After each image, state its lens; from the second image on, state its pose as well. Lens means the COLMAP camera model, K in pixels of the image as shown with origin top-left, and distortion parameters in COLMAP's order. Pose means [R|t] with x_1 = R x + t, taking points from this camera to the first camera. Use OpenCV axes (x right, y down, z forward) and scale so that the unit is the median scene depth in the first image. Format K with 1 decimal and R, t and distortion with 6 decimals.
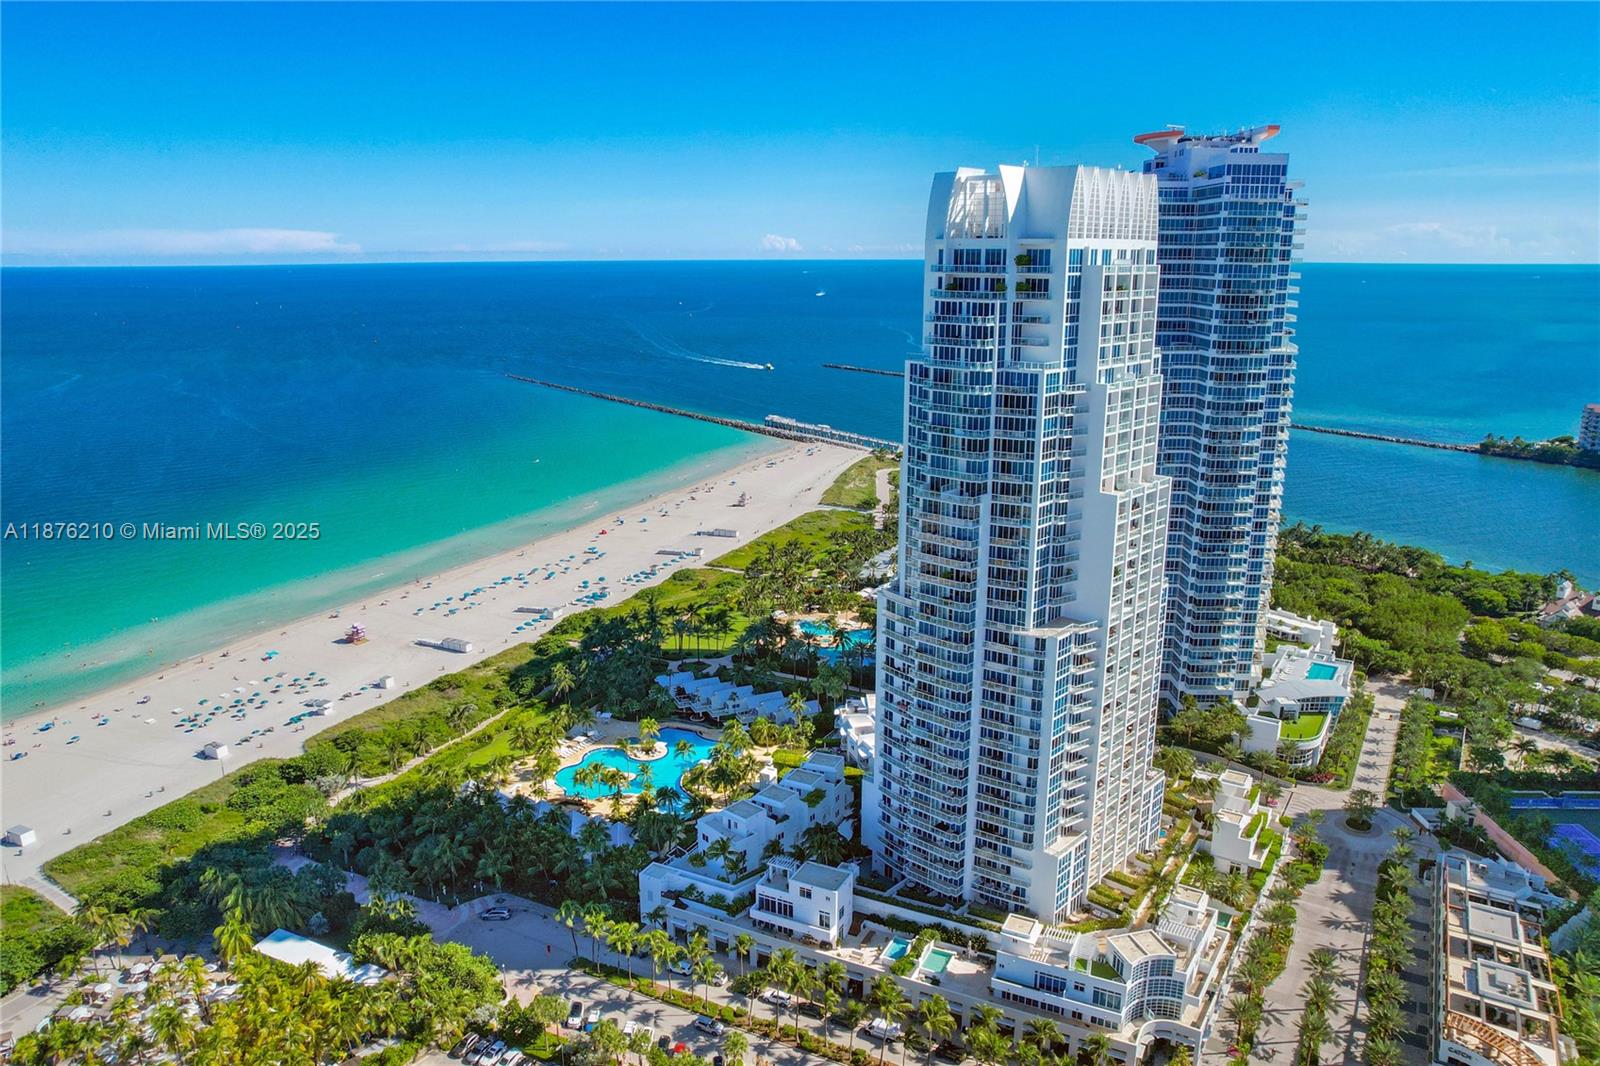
lens RADIAL K [[1093.8, 0, 806.7], [0, 1093.8, 530.7], [0, 0, 1]] dist [-0.069055, 0.063394]
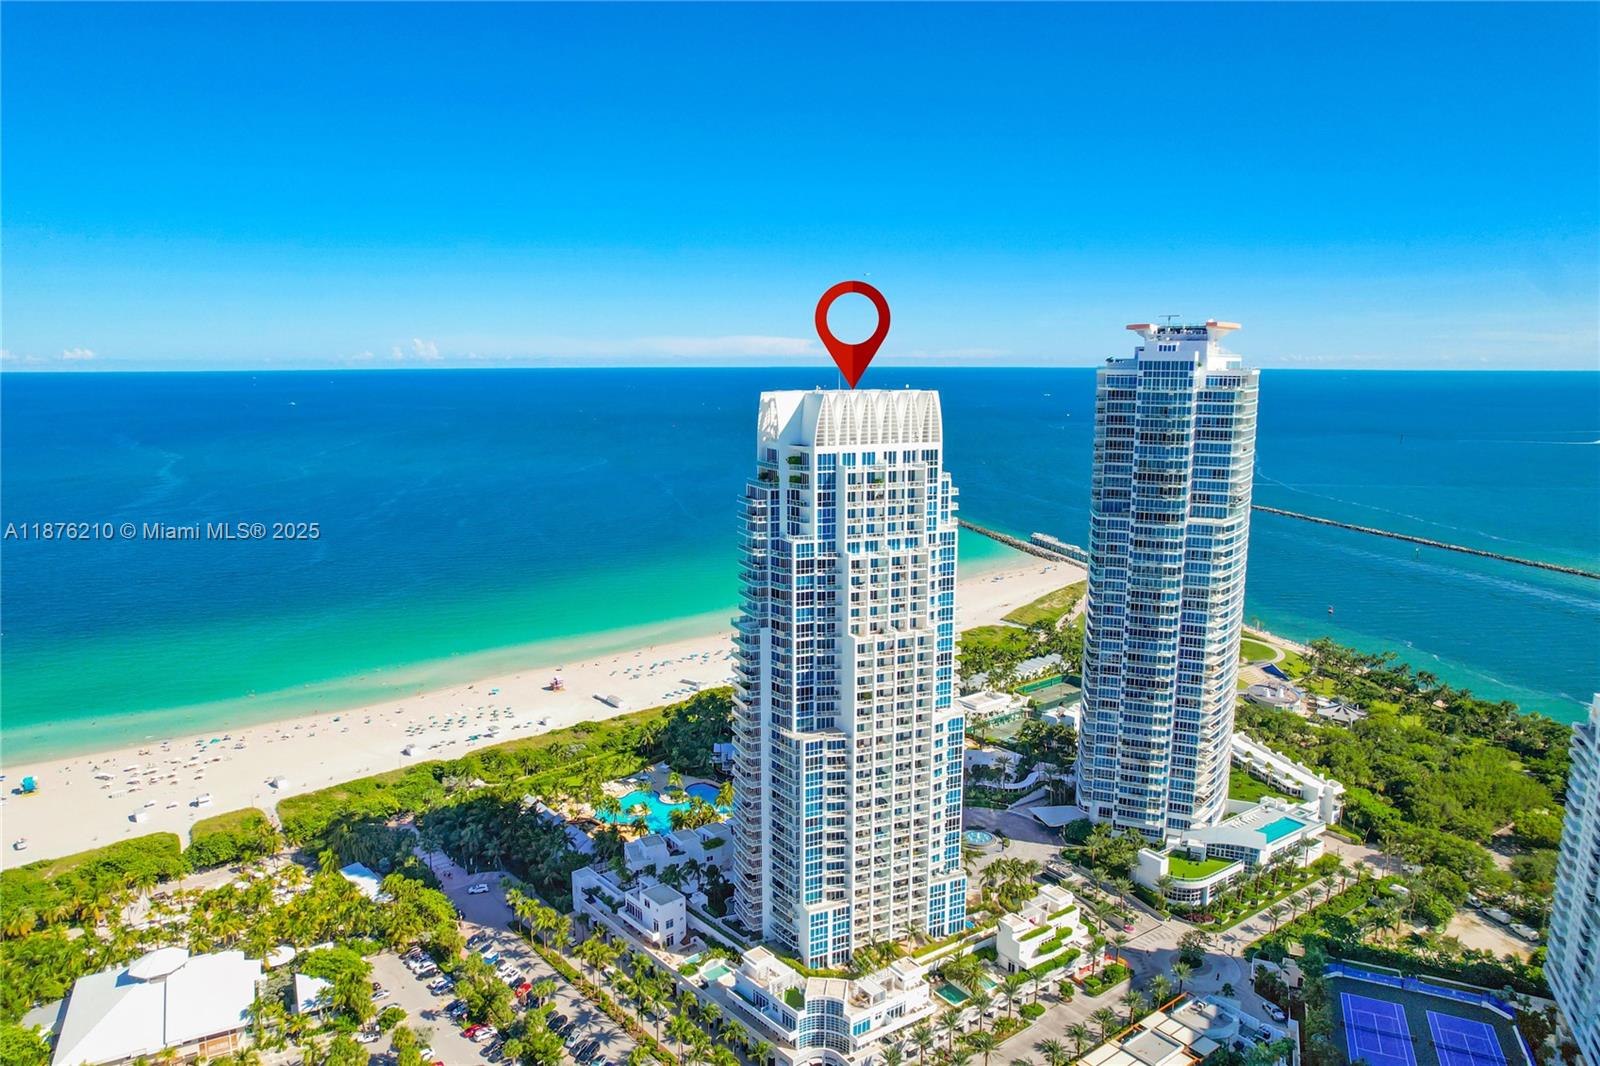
lens RADIAL K [[1041.2, 0, 800.0], [0, 1041.2, 533.0], [0, 0, 1]] dist [-0.070552, 0.056414]
pose [[0.925016, 0.064058, -0.374490, 0.411680], [-0.096113, 0.993077, -0.067536, -0.040715], [0.367571, 0.098465, 0.924768, -0.117794]]
